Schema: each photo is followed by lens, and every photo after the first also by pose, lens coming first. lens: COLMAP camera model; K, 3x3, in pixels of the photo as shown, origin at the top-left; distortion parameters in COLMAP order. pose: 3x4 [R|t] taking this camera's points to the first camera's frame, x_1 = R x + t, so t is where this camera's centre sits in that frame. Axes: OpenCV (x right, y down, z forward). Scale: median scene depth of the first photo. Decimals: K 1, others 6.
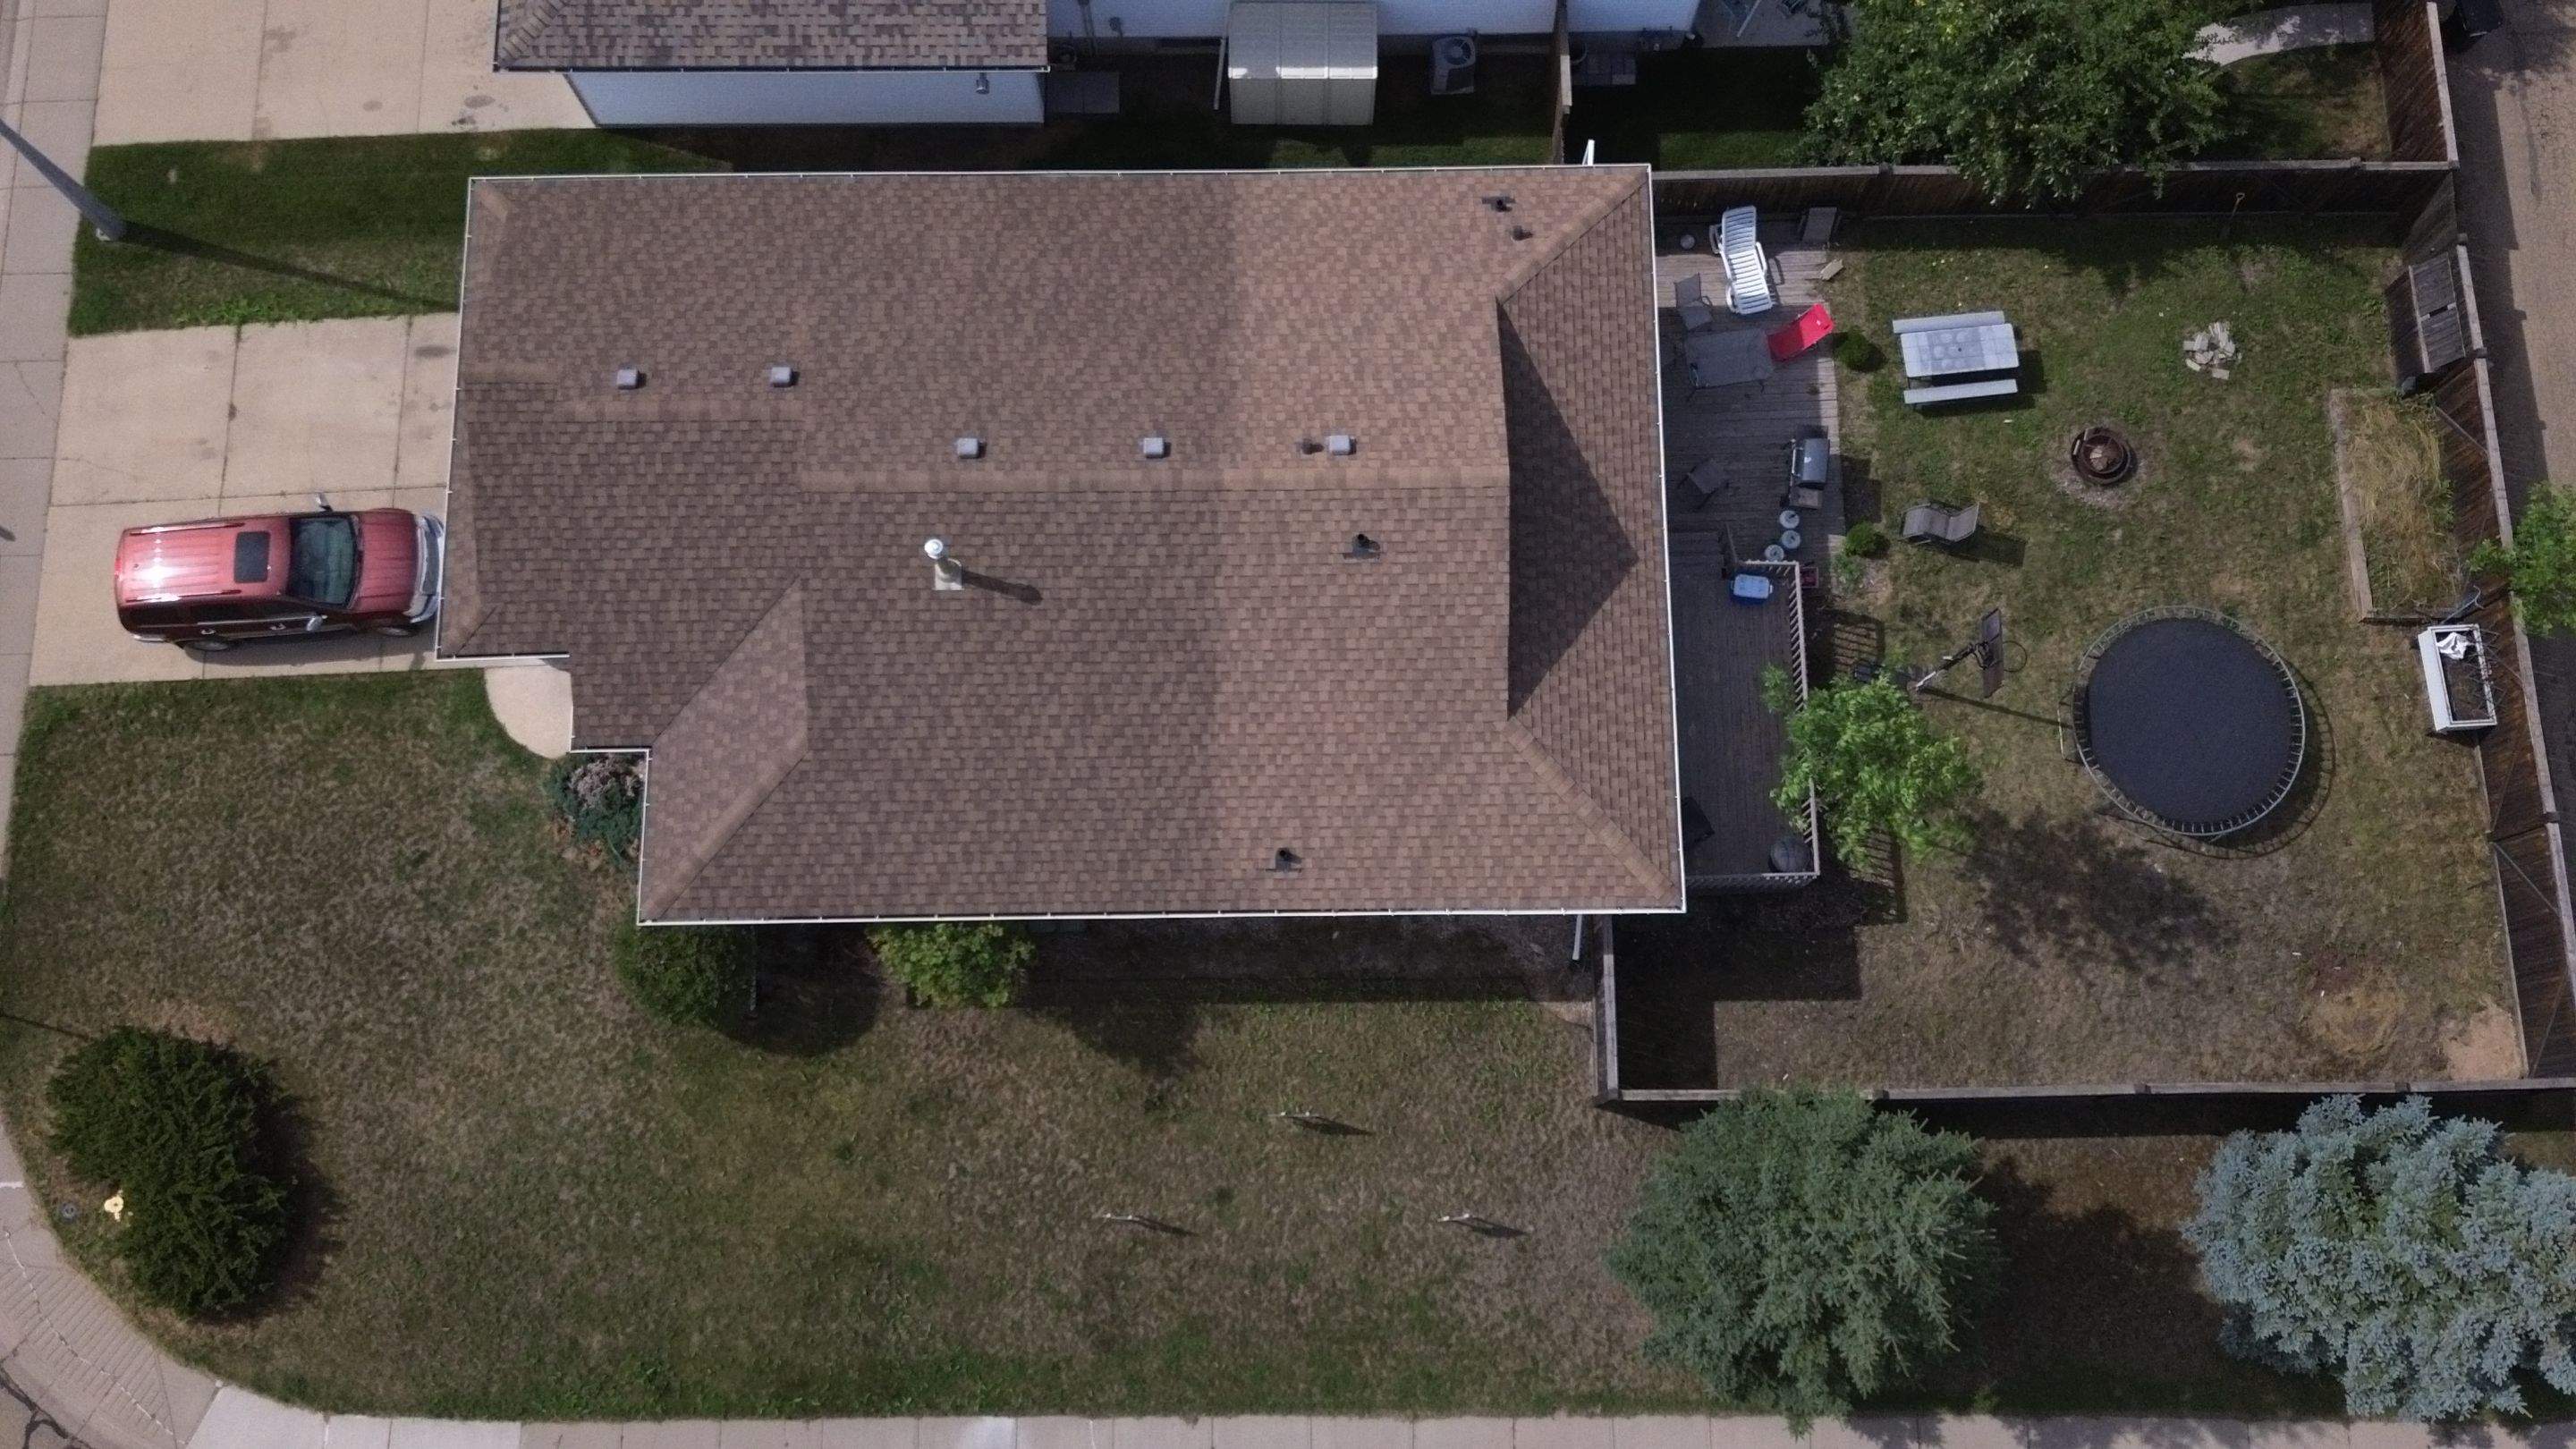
lens RADIAL K [[2295.4, 0, 1301.4], [0, 2295.4, 721.0], [0, 0, 1]] dist [0.100989, -0.150676]
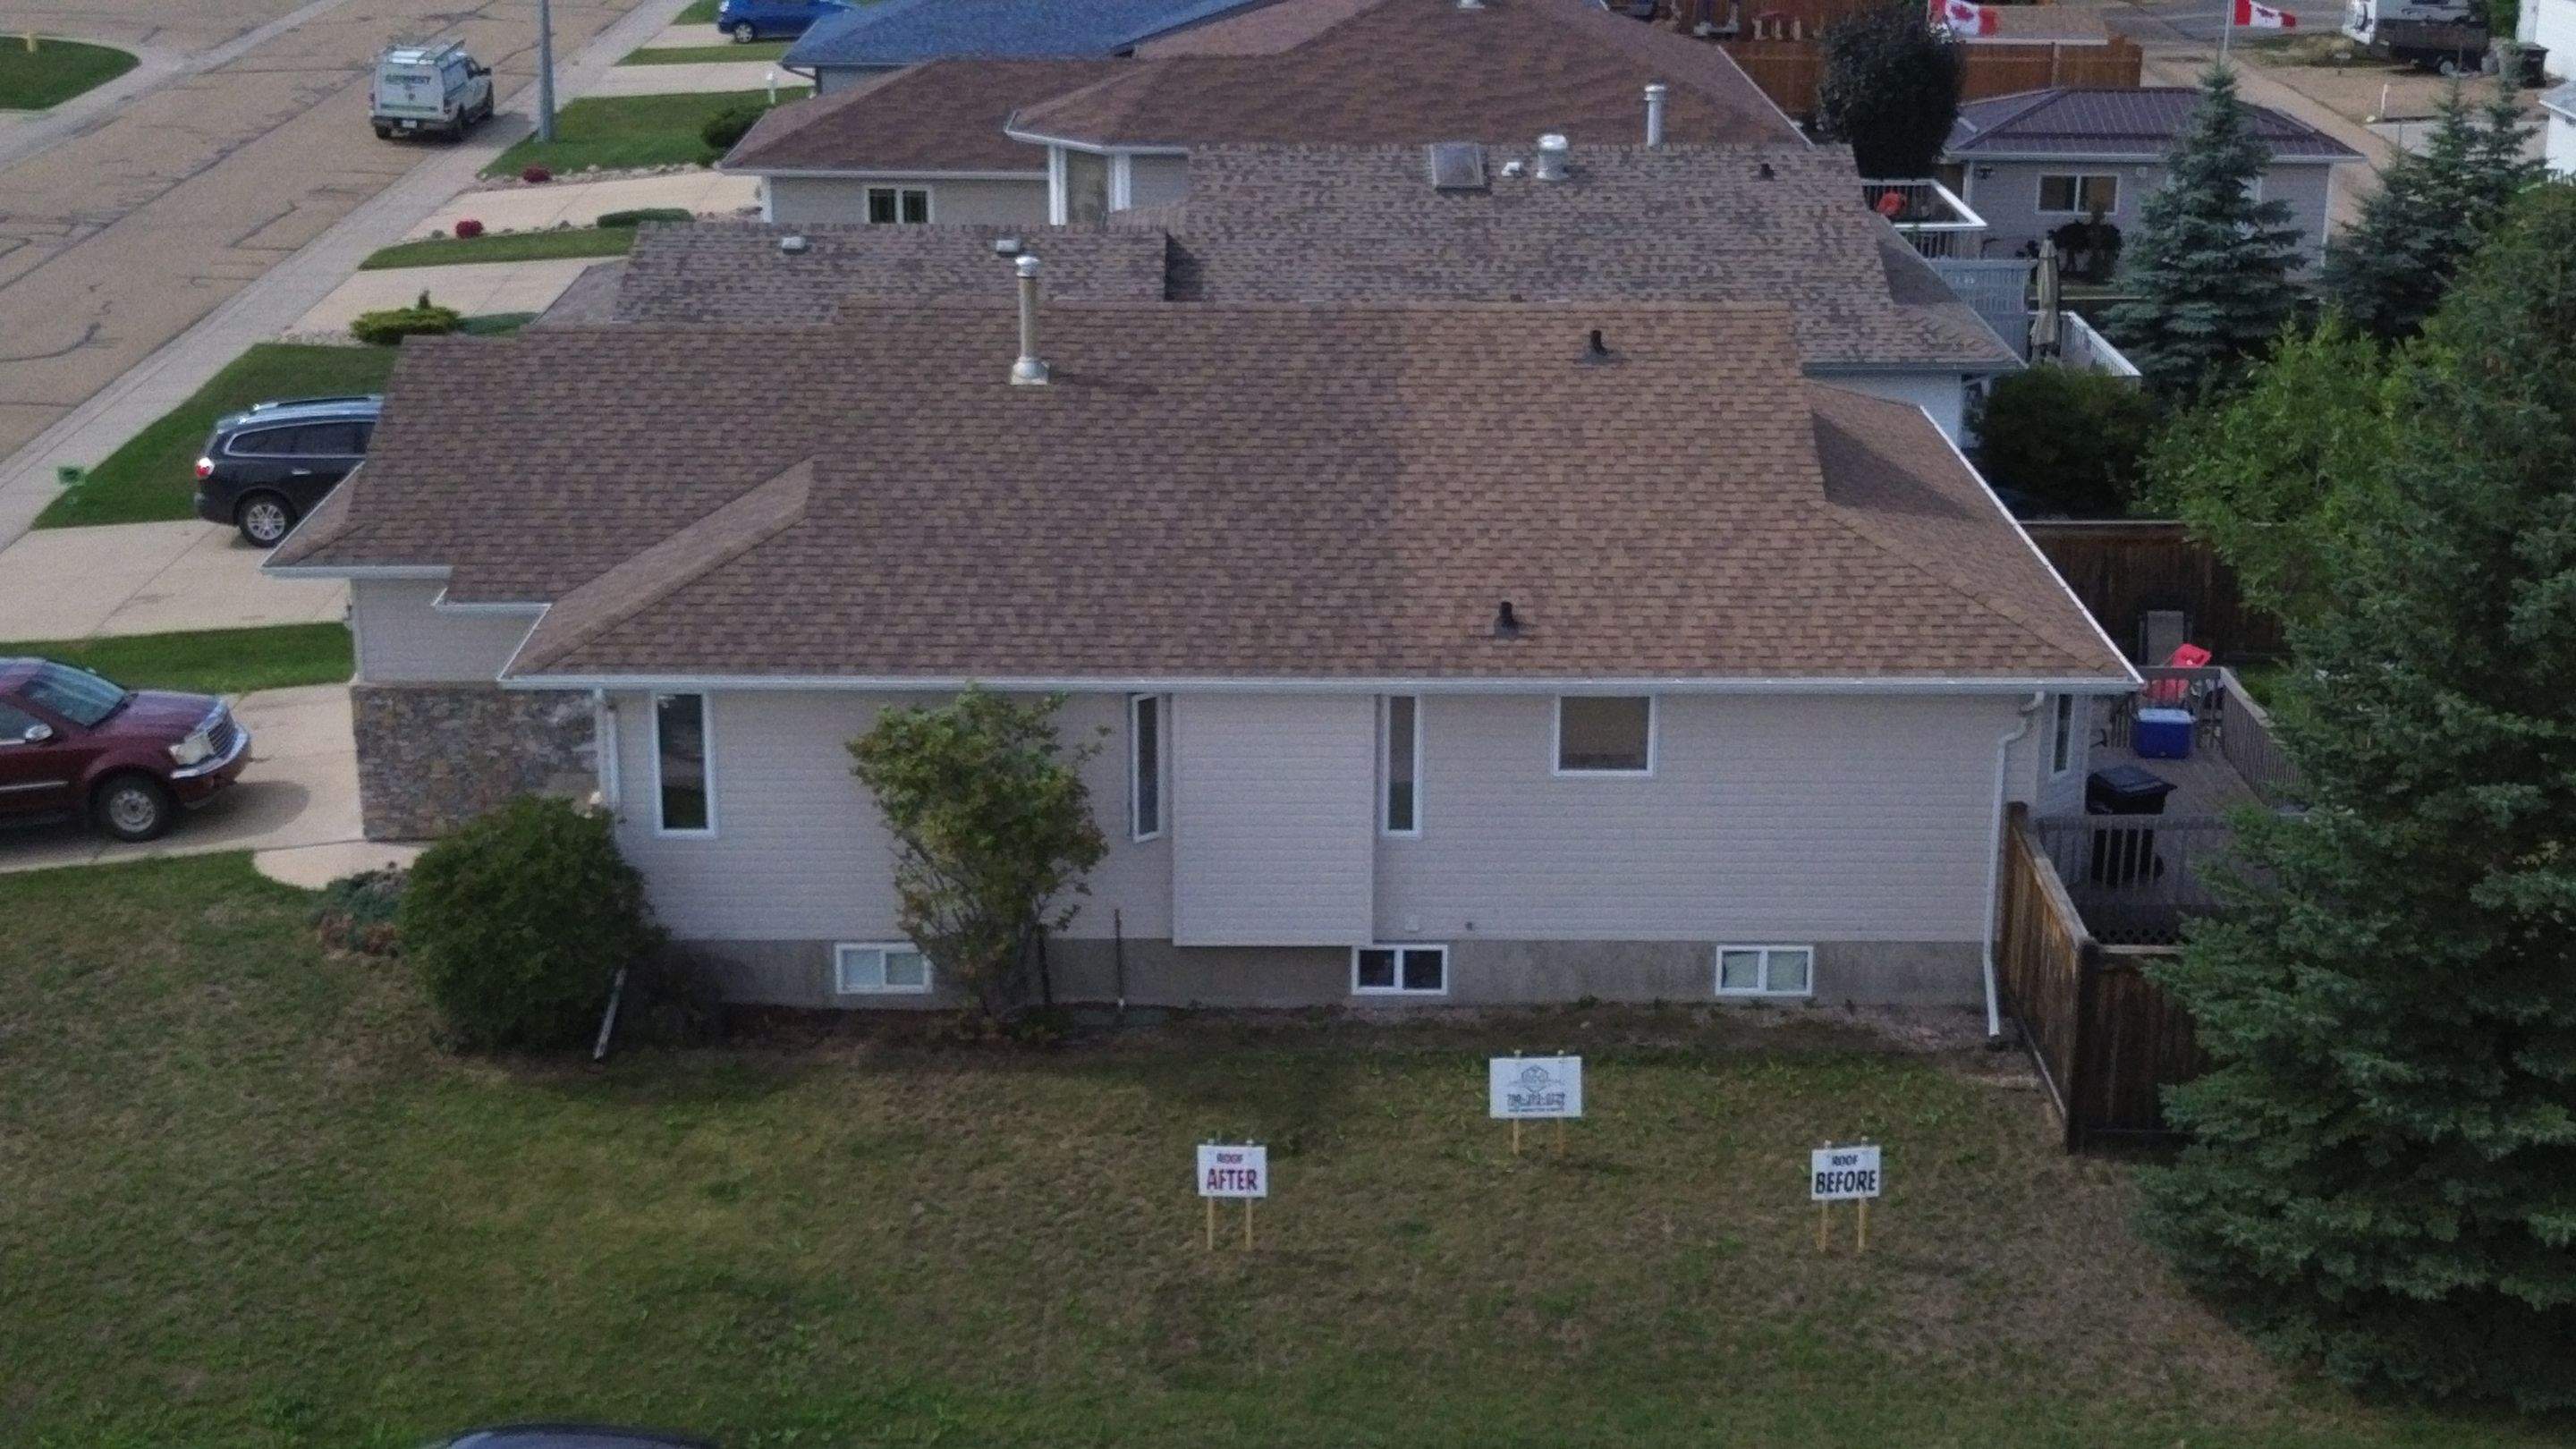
lens RADIAL K [[3648.0, 0, 1275.7], [0, 3648.0, 707.1], [0, 0, 1]] dist [0.094725, 0.000000]
pose [[0.999948, 0.009769, -0.003074, -0.068486], [-0.007594, 0.505993, -0.862504, 0.943622], [-0.006870, 0.862482, 0.506041, 0.485881]]
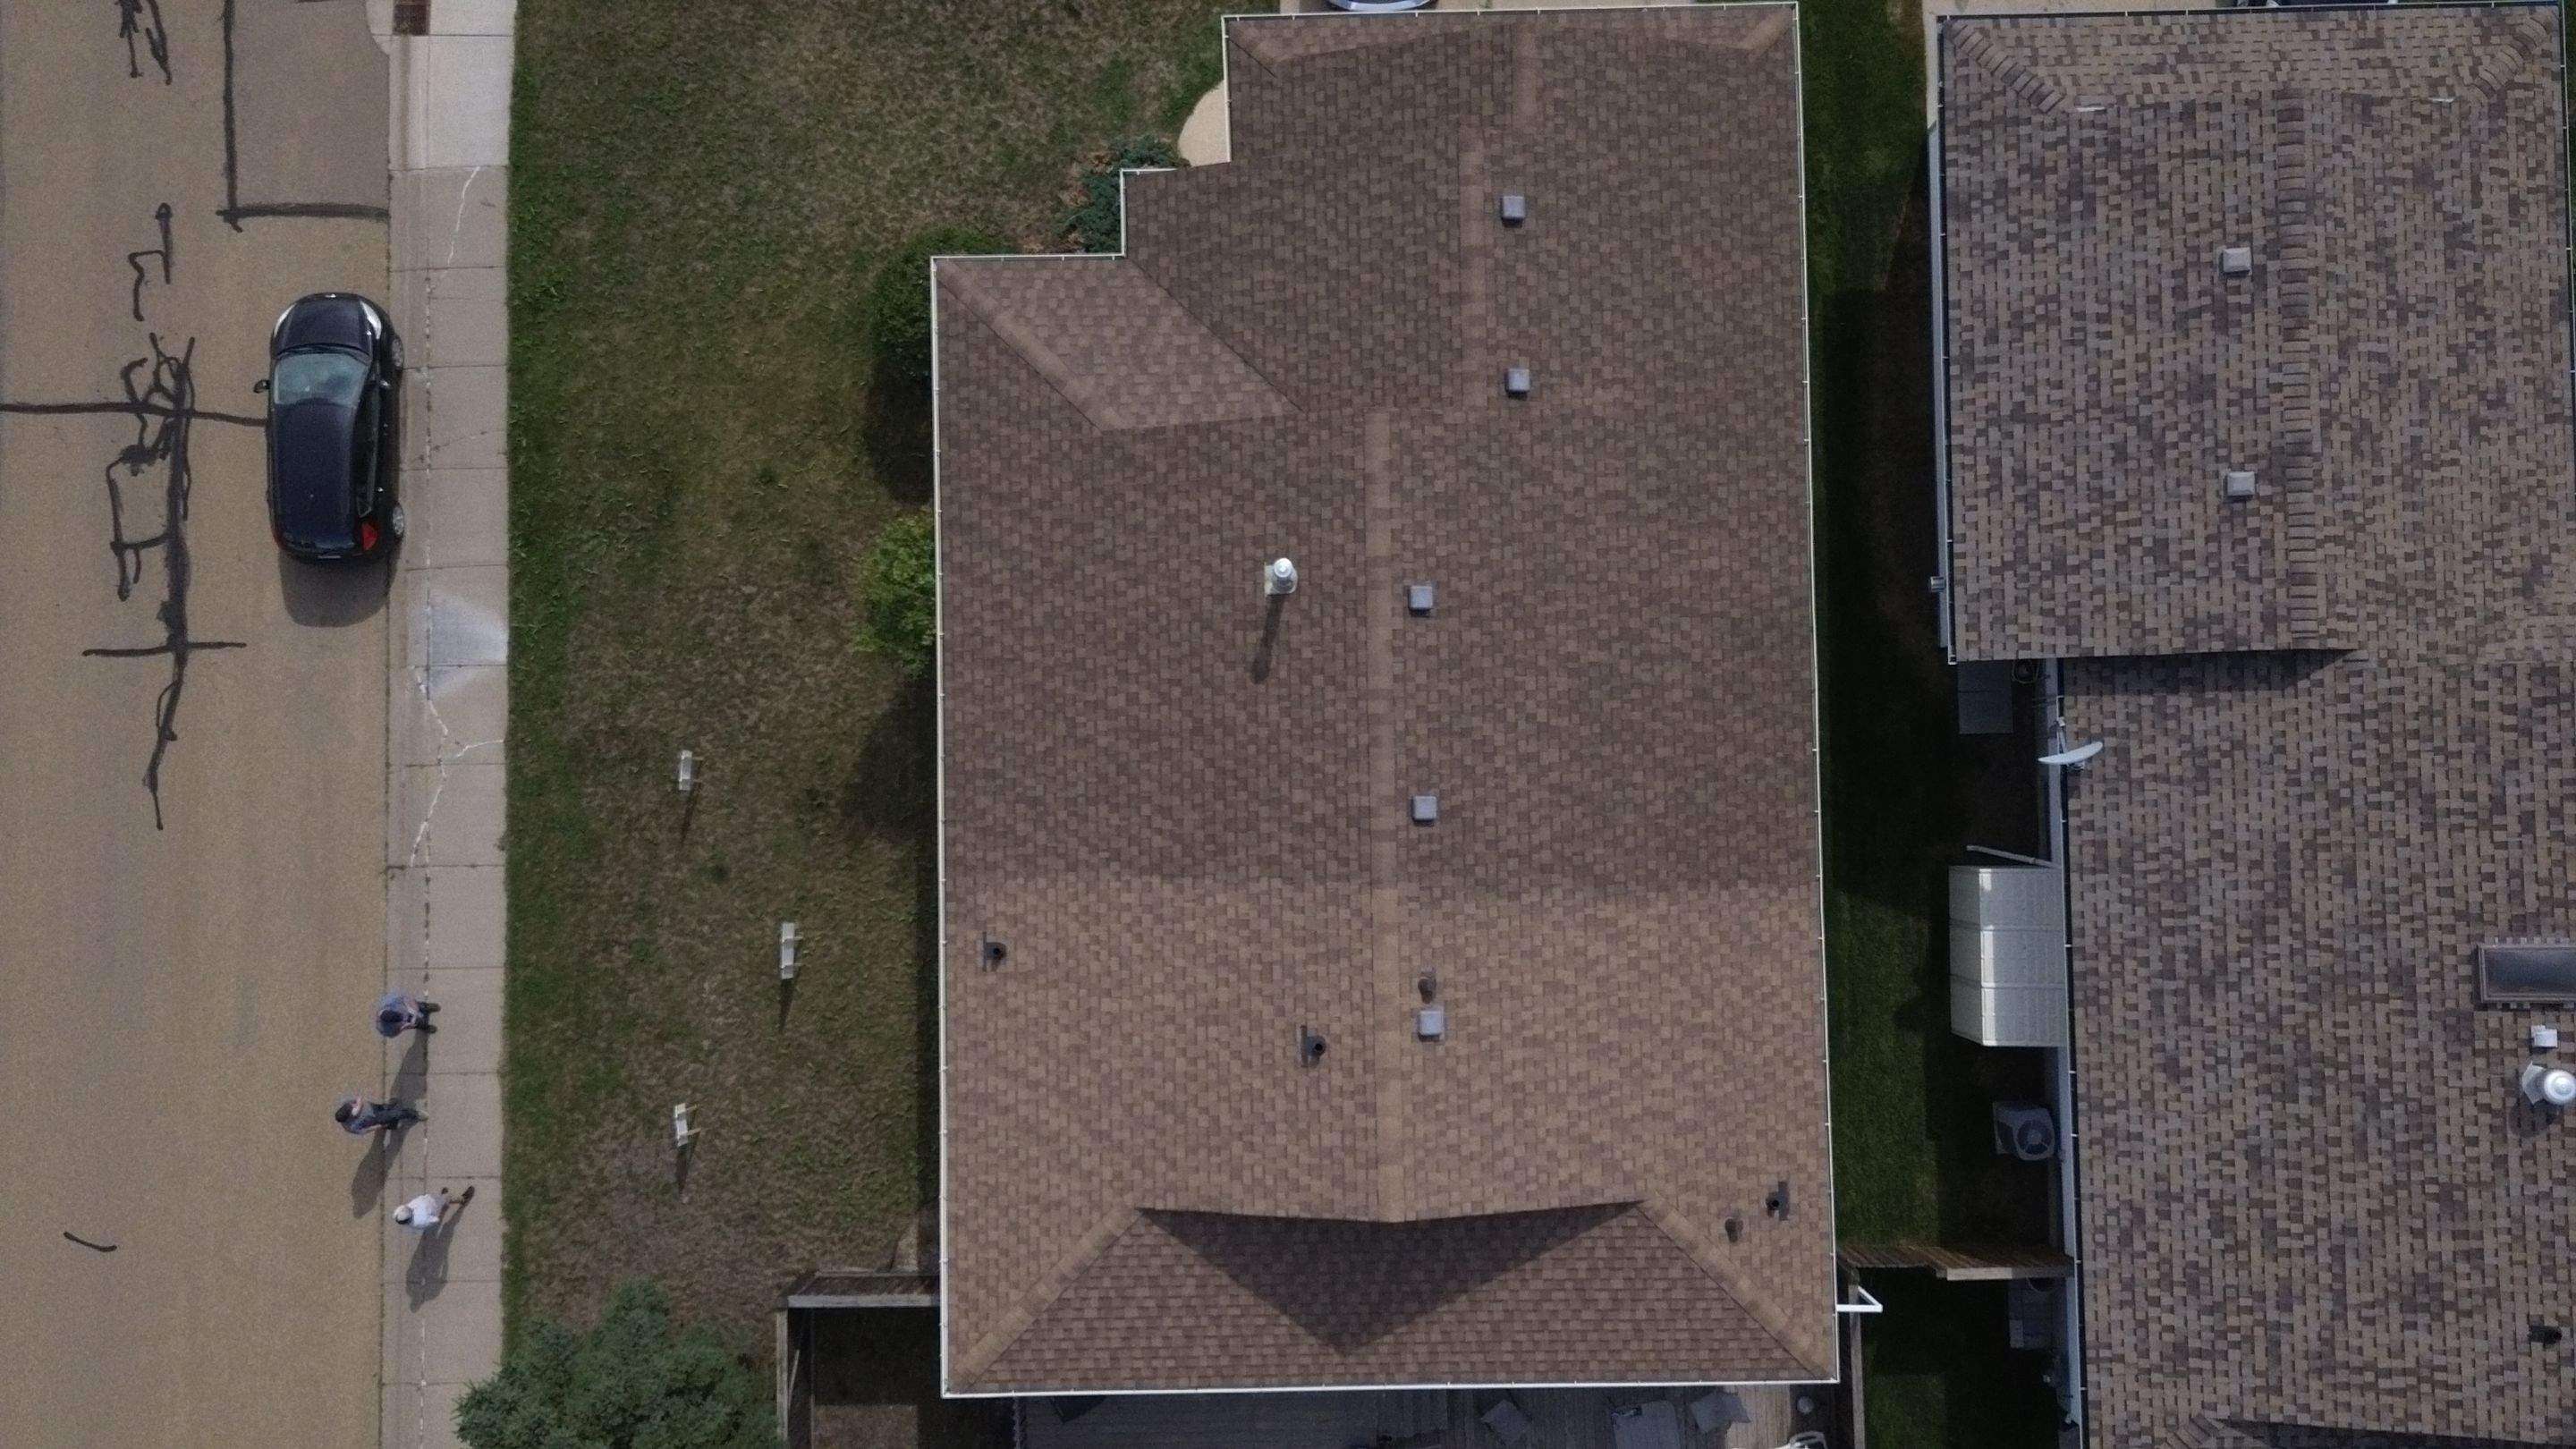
lens RADIAL K [[2295.4, 0, 1304.0], [0, 2295.4, 718.9], [0, 0, 1]] dist [0.100989, -0.150676]
pose [[0.007391, 0.999100, -0.041769, -0.059591], [-0.972955, 0.016829, 0.230379, -0.264861], [0.230875, 0.038937, 0.972204, 0.134276]]
